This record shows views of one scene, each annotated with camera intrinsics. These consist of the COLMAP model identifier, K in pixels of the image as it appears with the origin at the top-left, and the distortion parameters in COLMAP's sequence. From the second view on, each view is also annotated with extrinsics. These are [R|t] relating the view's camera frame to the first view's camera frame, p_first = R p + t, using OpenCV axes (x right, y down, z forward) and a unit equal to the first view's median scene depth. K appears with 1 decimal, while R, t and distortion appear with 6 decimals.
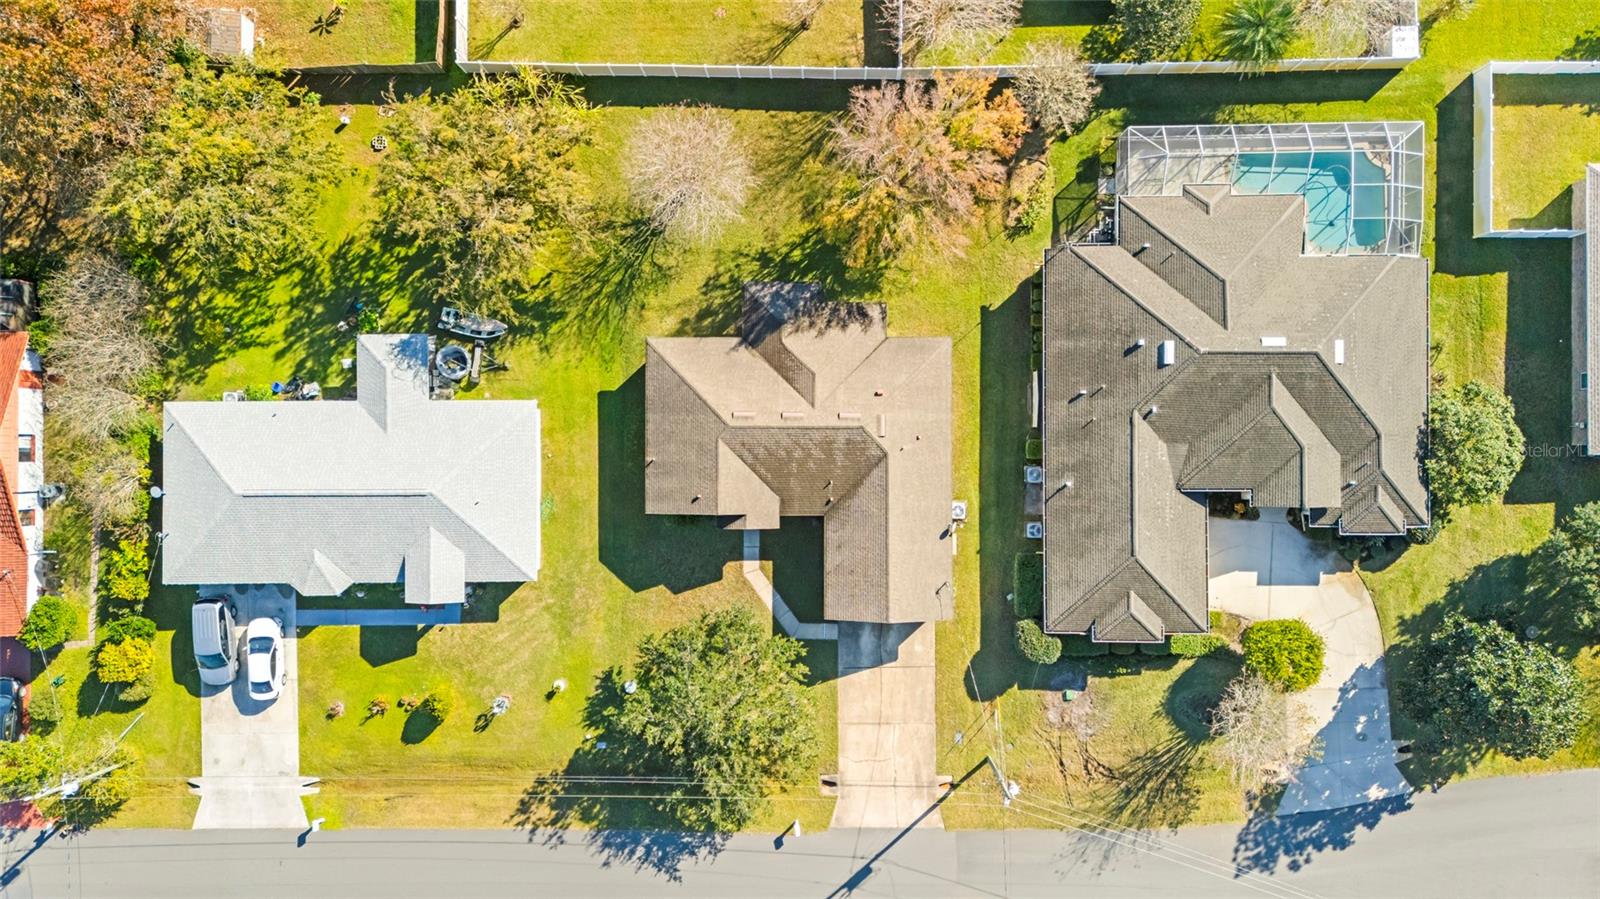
lens RADIAL K [[1202.6, 0, 800.0], [0, 1202.6, 449.5], [0, 0, 1]] dist [0.071125, -0.057137]
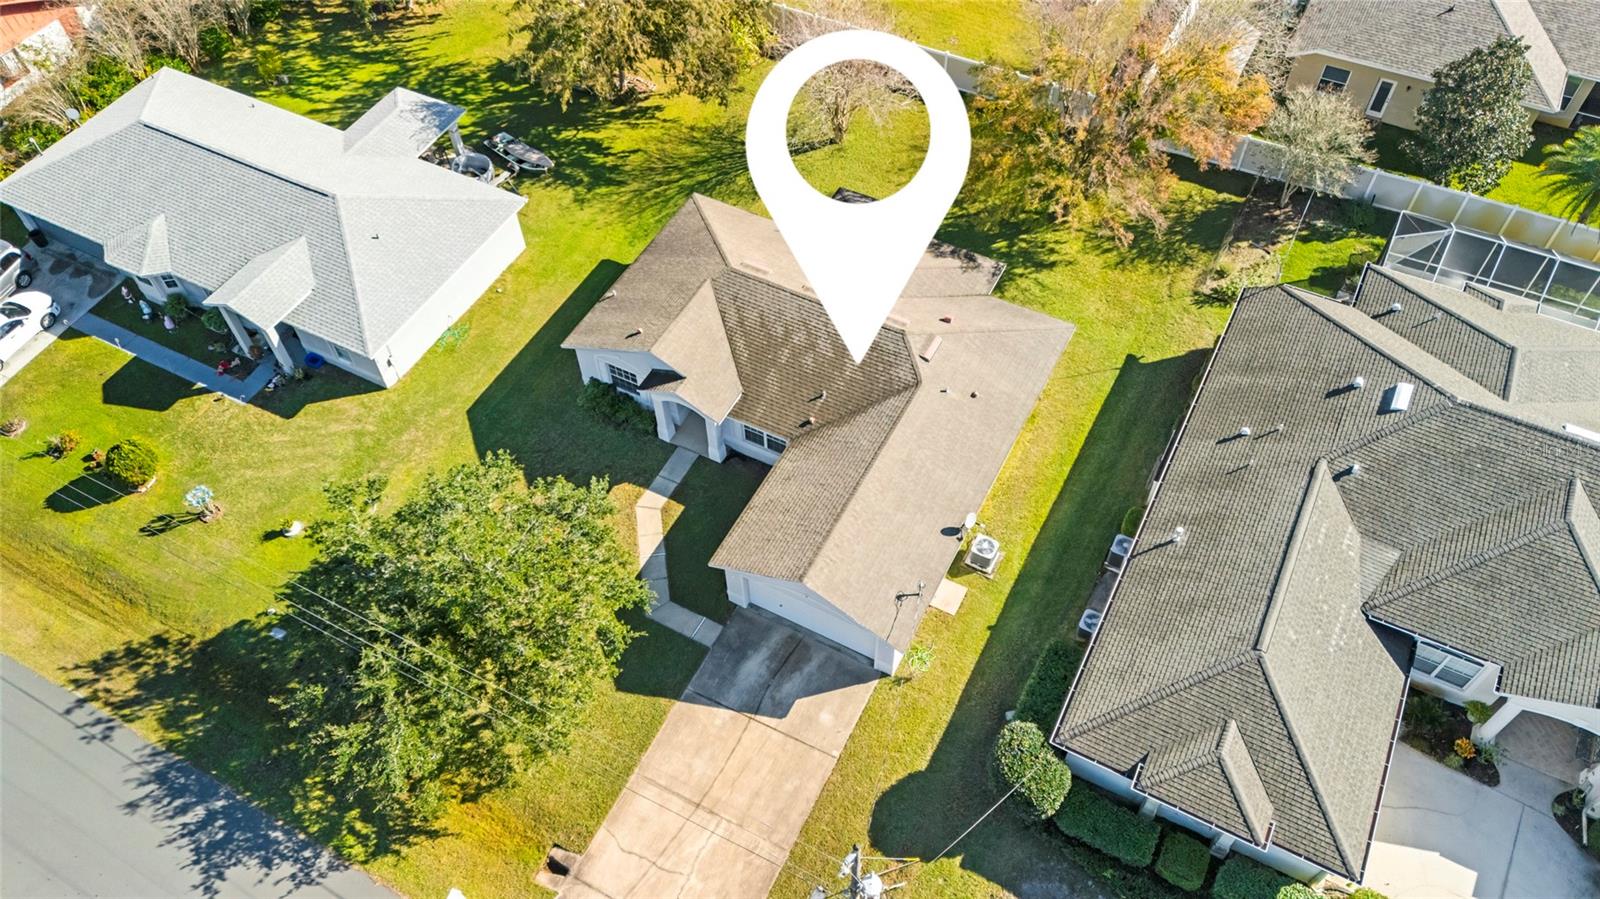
lens RADIAL K [[1175.8, 0, 800.0], [0, 1175.8, 449.5], [0, 0, 1]] dist [0.064201, -0.051635]
pose [[0.883291, 0.378382, -0.276811, 0.192897], [-0.468823, 0.711248, -0.523766, 0.370754], [-0.001302, 0.592413, 0.805633, 0.477994]]
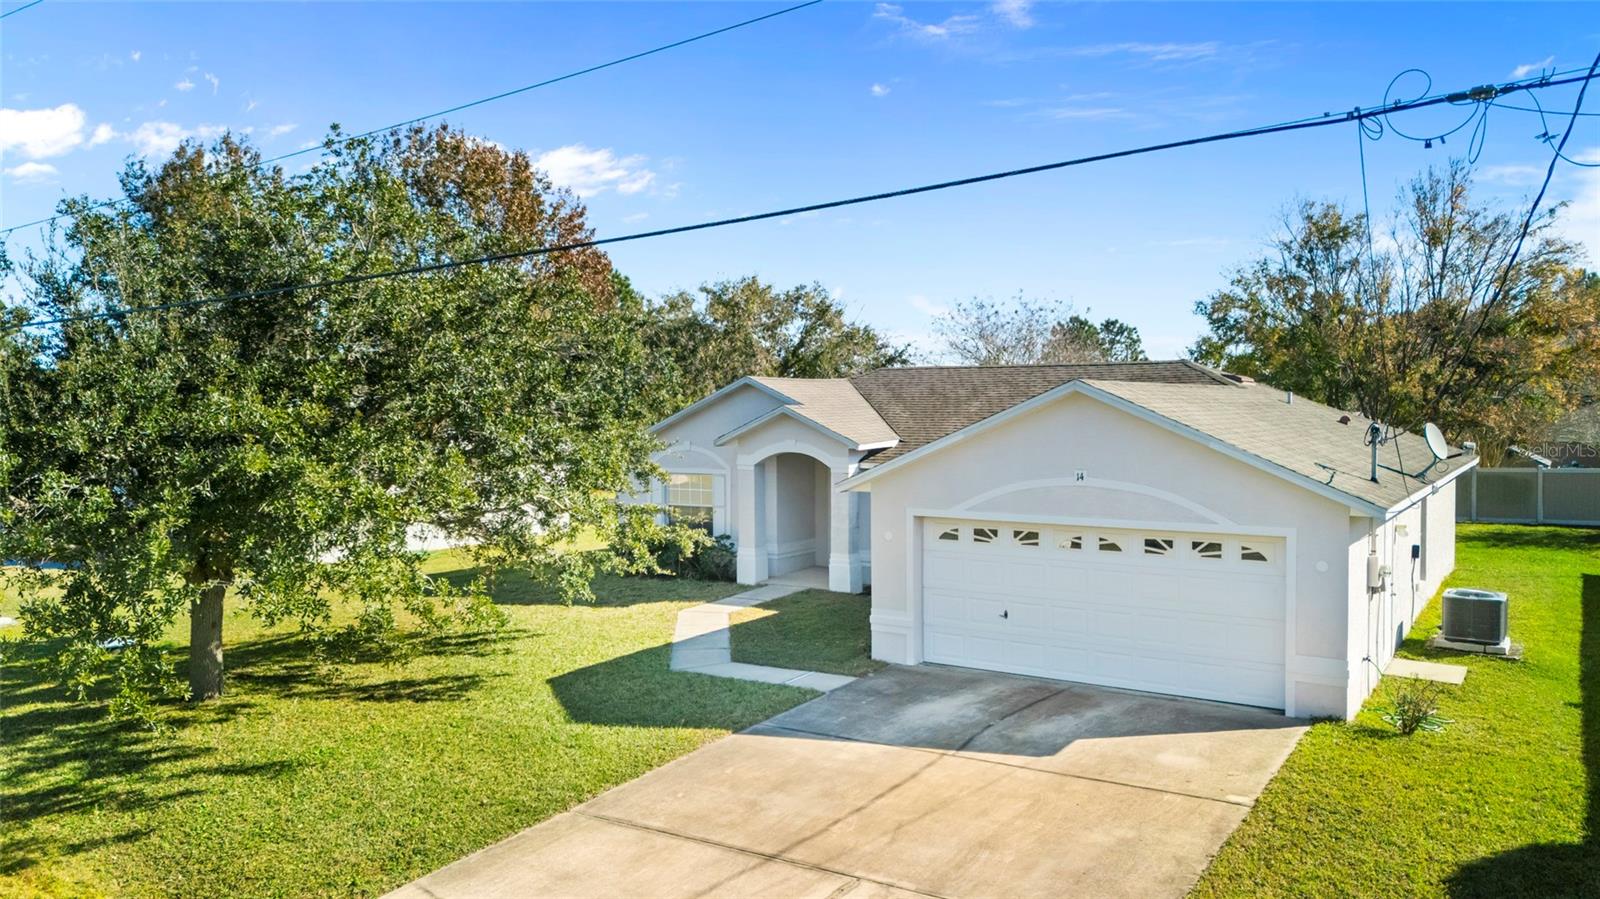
lens RADIAL K [[1202.6, 0, 800.0], [0, 1202.6, 449.5], [0, 0, 1]] dist [0.071125, -0.057137]
pose [[0.841982, 0.040458, -0.537987, 0.147299], [-0.539413, 0.044676, -0.840855, 0.349261], [-0.009984, 0.998182, 0.059440, 0.940226]]
